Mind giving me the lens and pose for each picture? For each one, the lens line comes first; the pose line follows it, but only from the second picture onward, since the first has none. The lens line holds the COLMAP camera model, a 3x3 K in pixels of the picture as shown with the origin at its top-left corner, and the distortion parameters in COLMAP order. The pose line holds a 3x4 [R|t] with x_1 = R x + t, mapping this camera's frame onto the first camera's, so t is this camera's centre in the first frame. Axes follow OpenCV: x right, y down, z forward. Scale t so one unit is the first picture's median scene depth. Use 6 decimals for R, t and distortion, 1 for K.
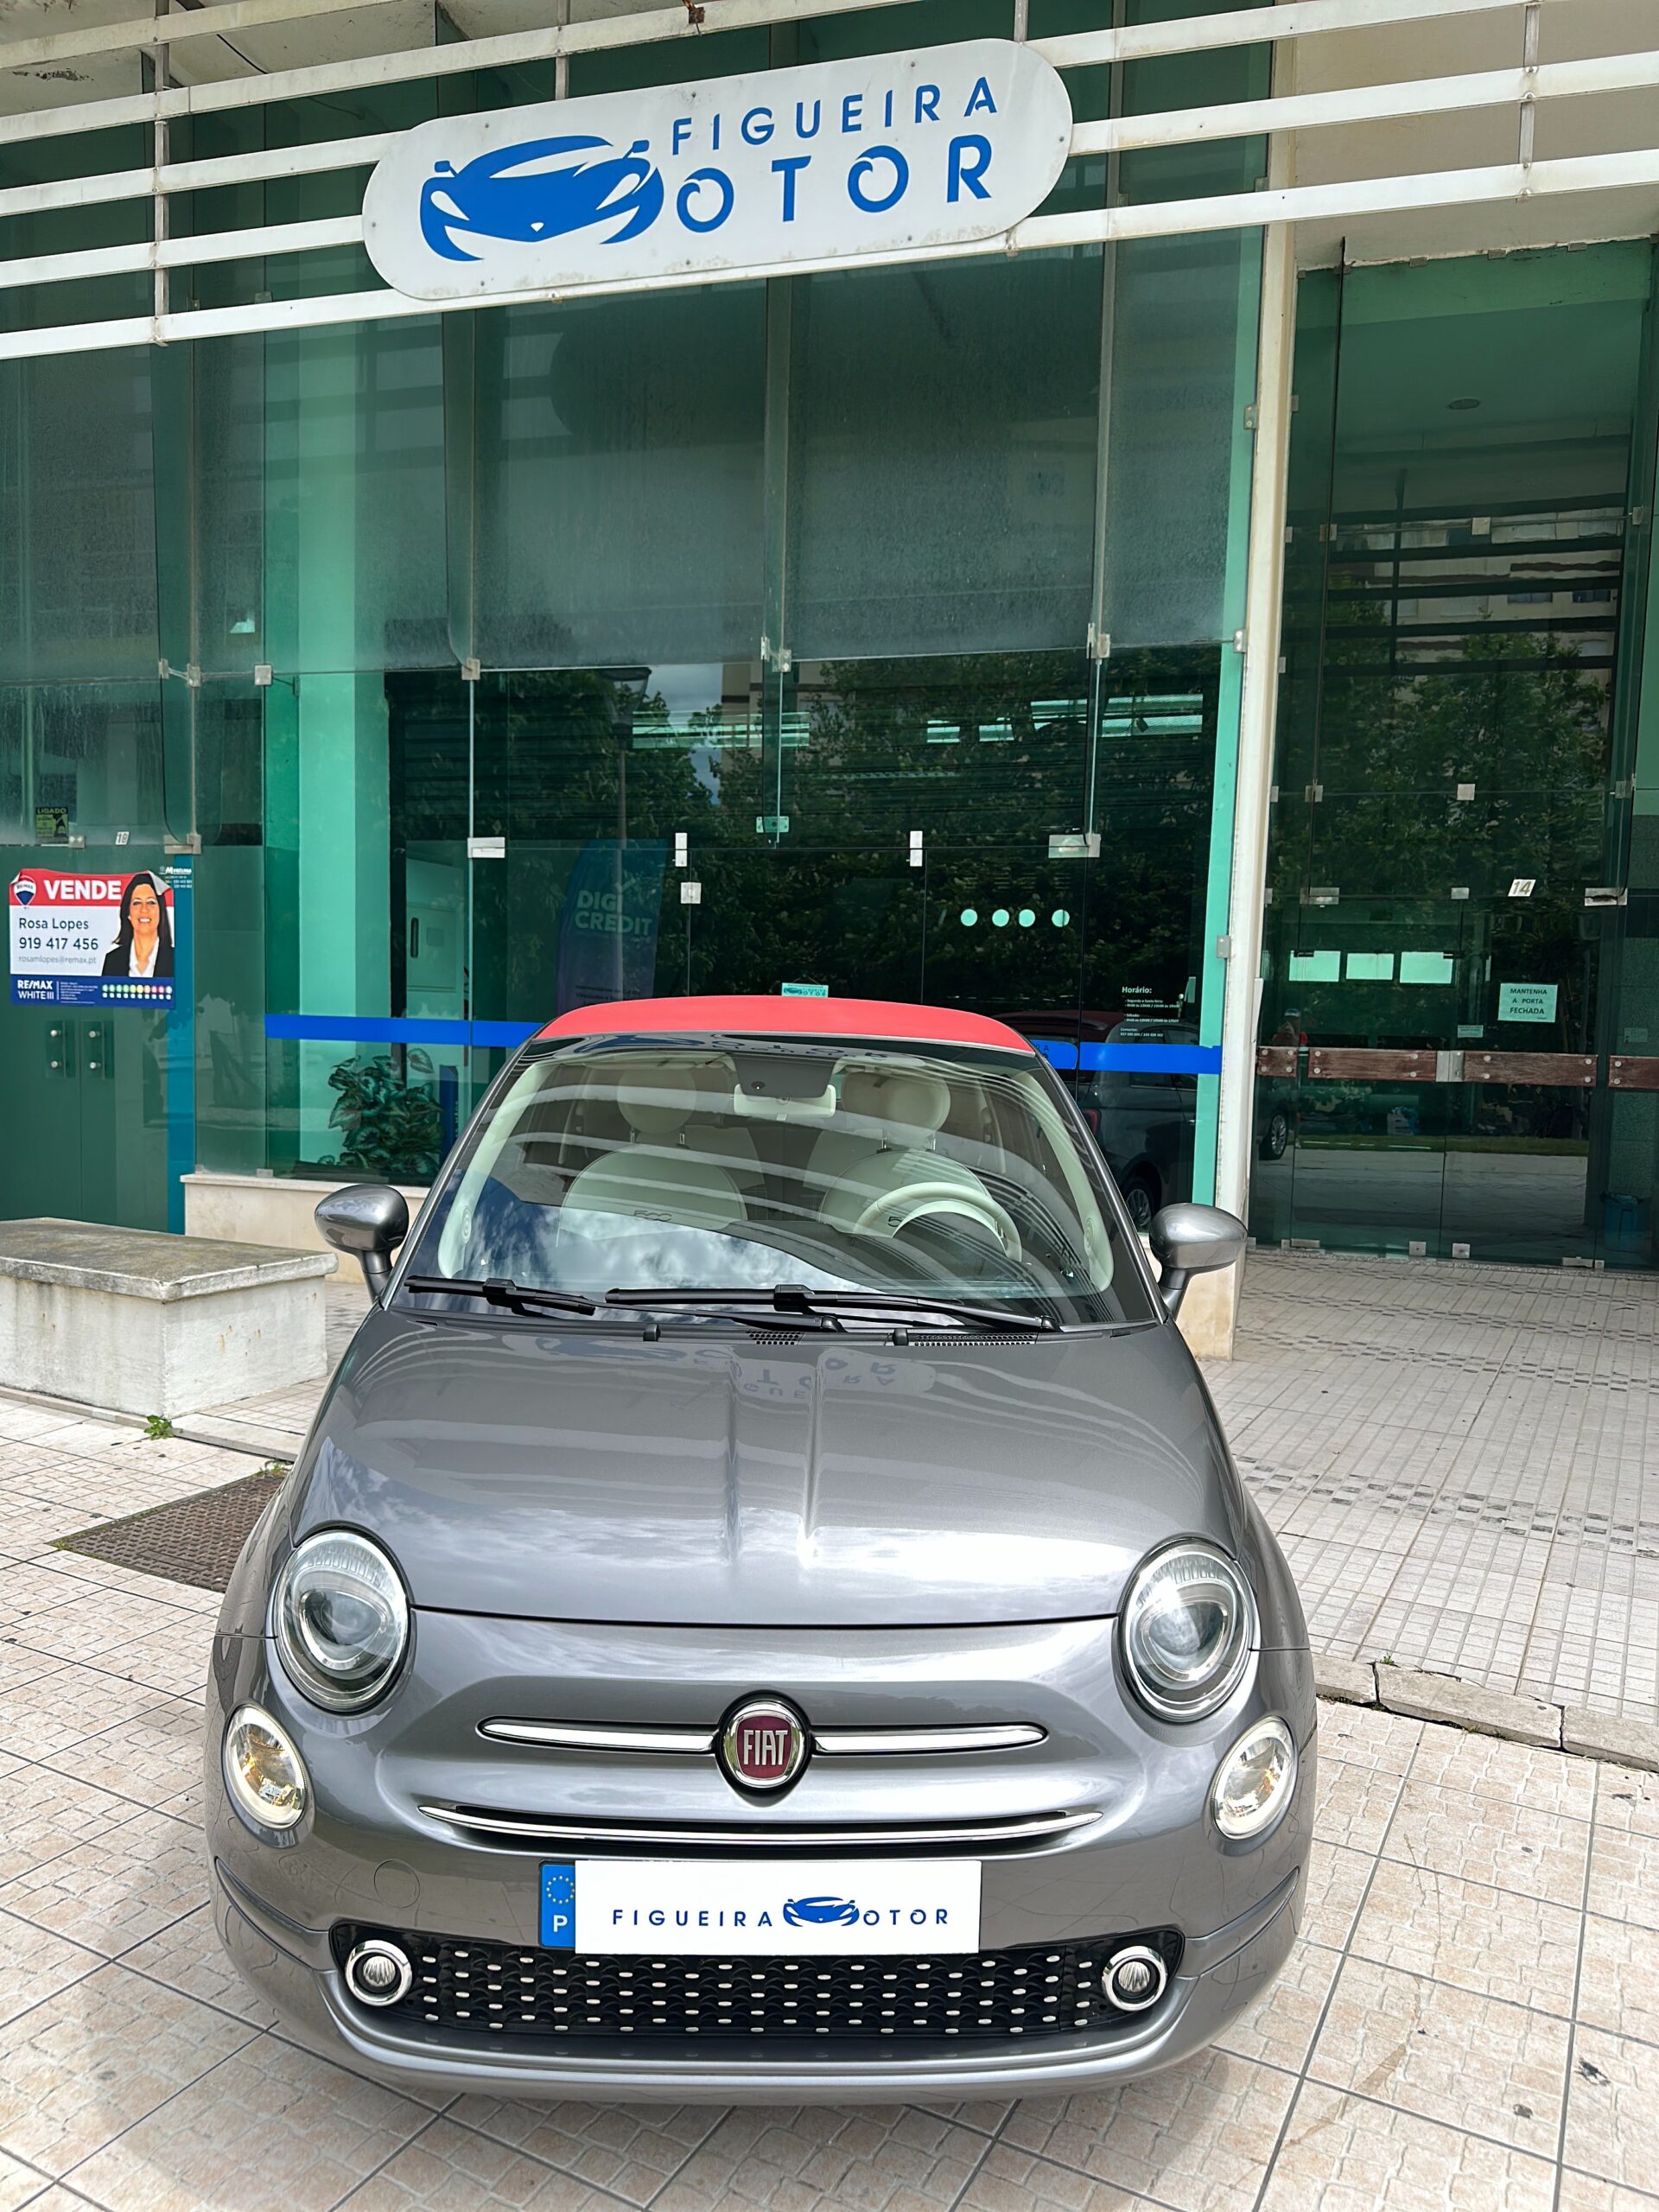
lens RADIAL K [[1568.5, 0, 842.2], [0, 1568.5, 1107.2], [0, 0, 1]] dist [0.045345, -0.029196]
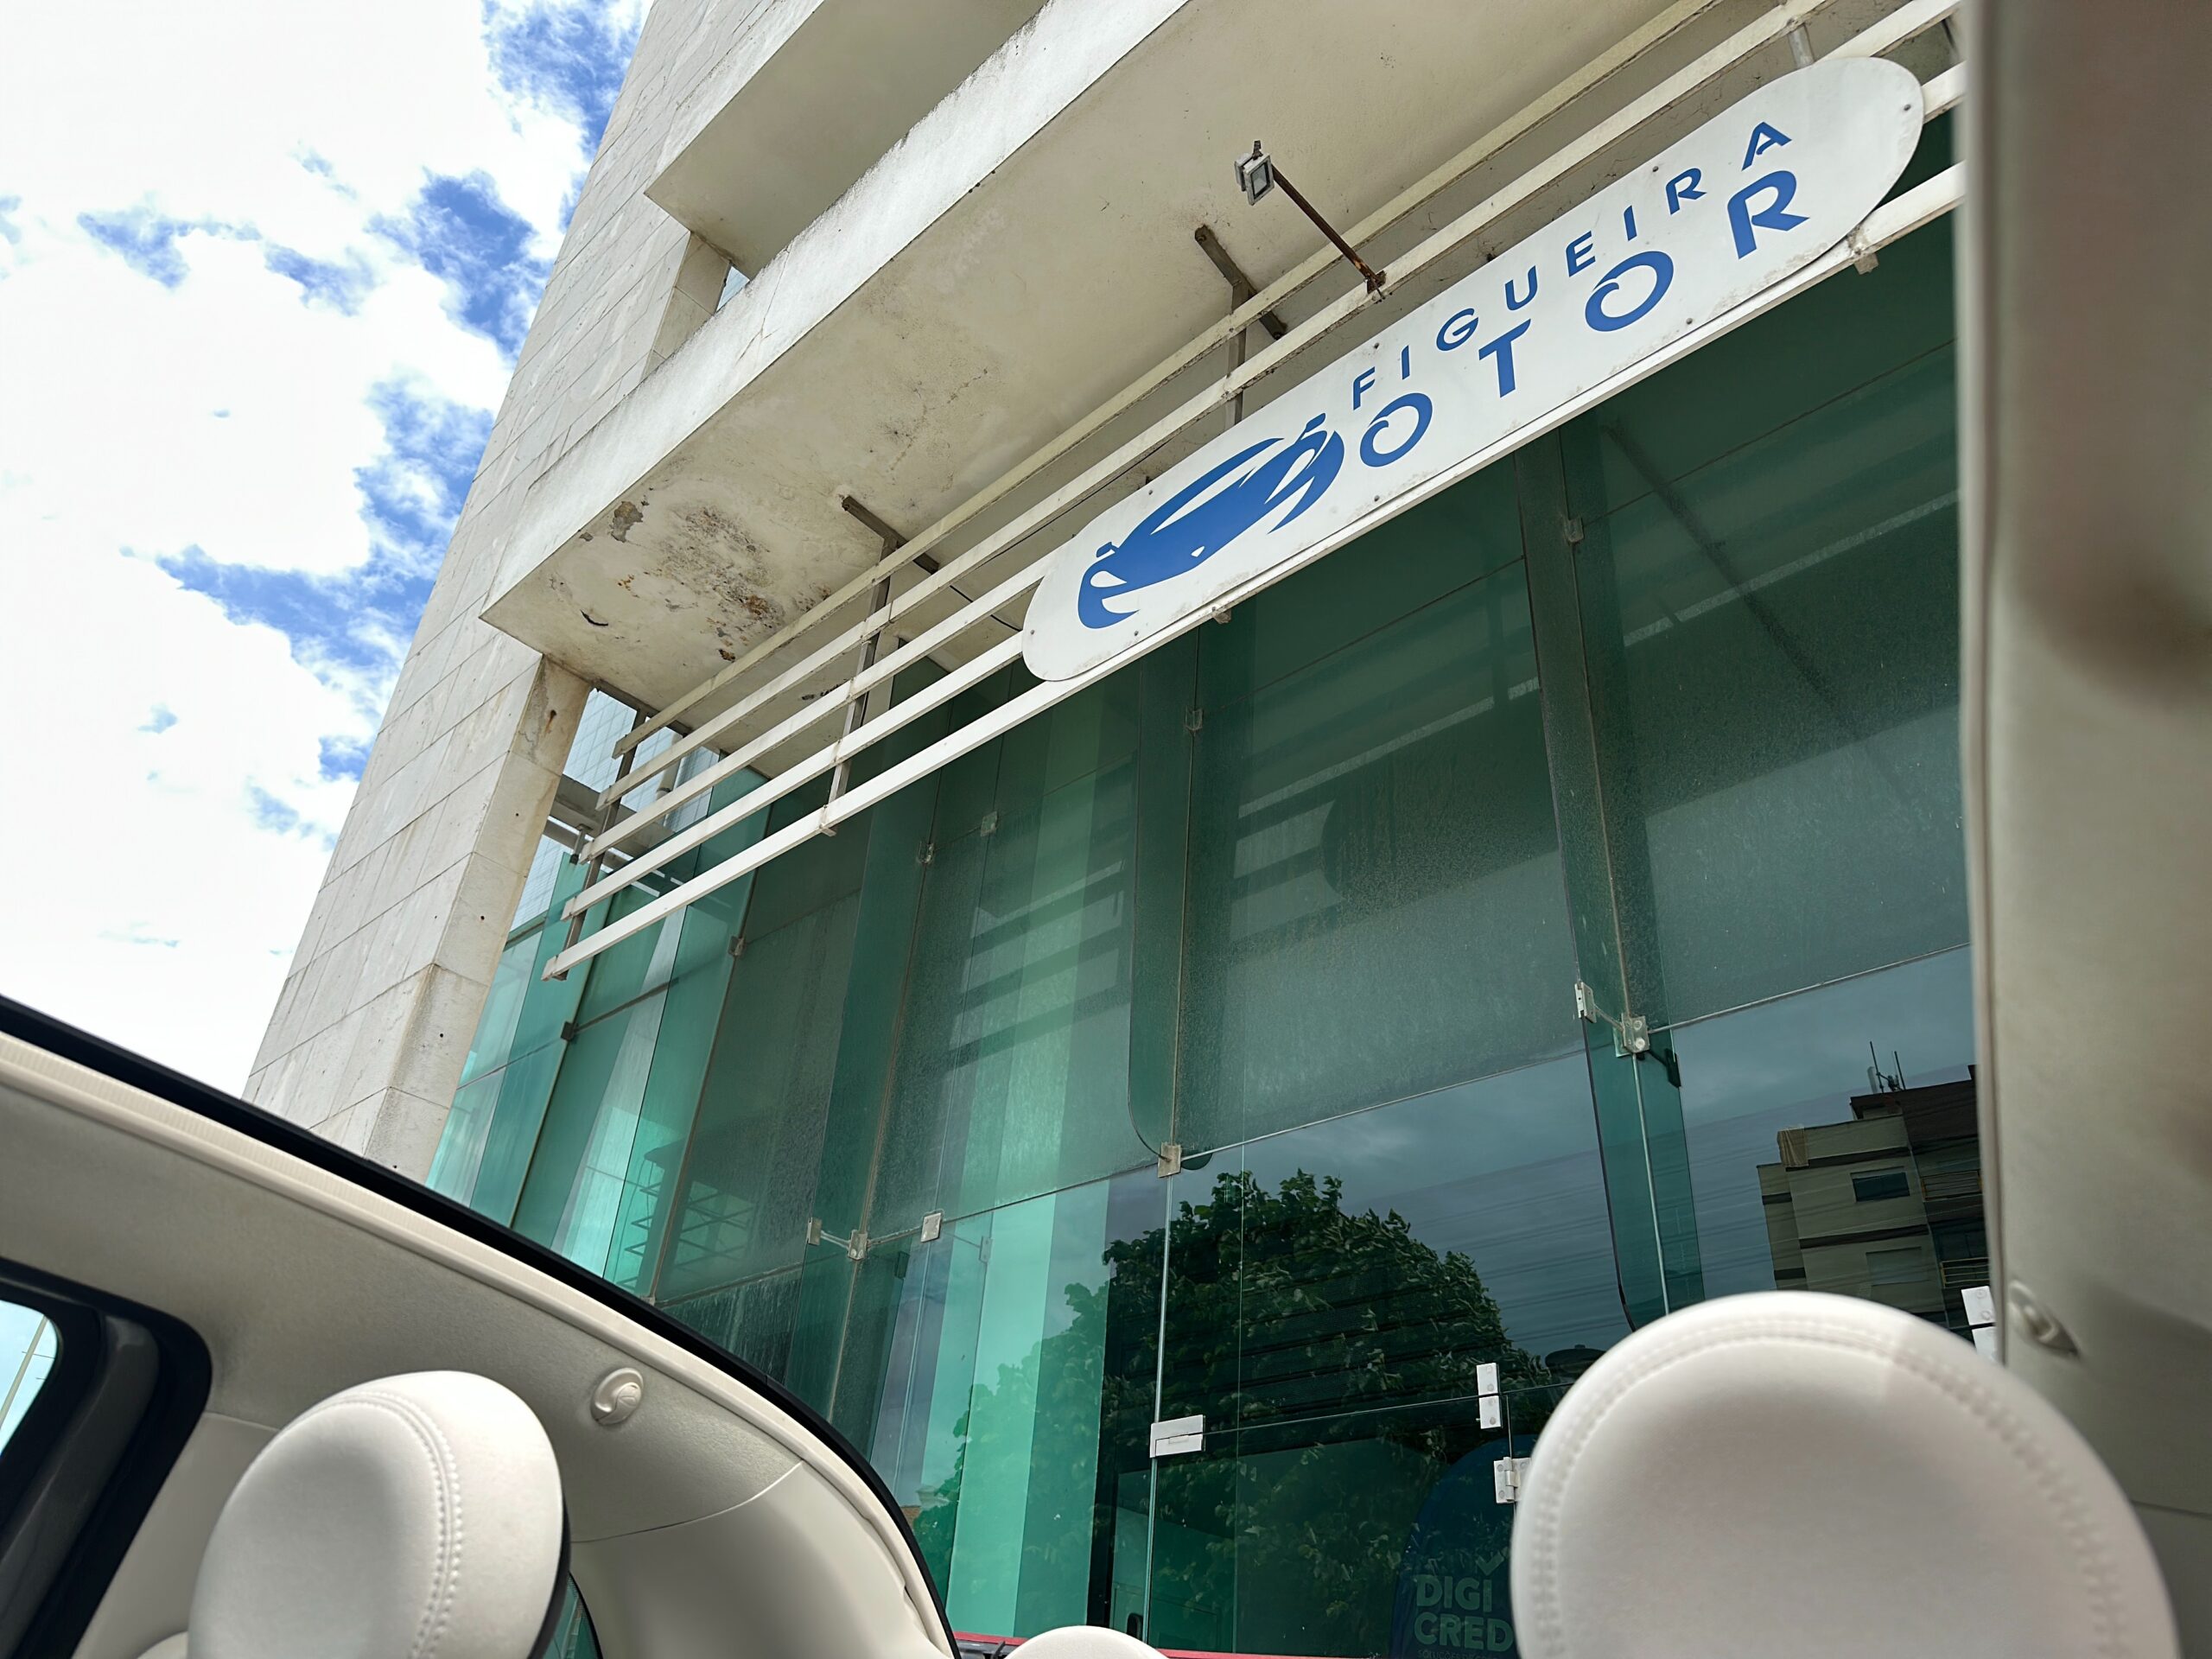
lens RADIAL K [[1568.5, 0, 1082.7], [0, 1568.5, 849.2], [0, 0, 1]] dist [0.045345, -0.029196]
pose [[0.880410, -0.224079, -0.417933, 0.044869], [-0.085623, 0.791717, -0.604858, 0.024641], [0.466420, 0.568308, 0.677849, 0.551283]]
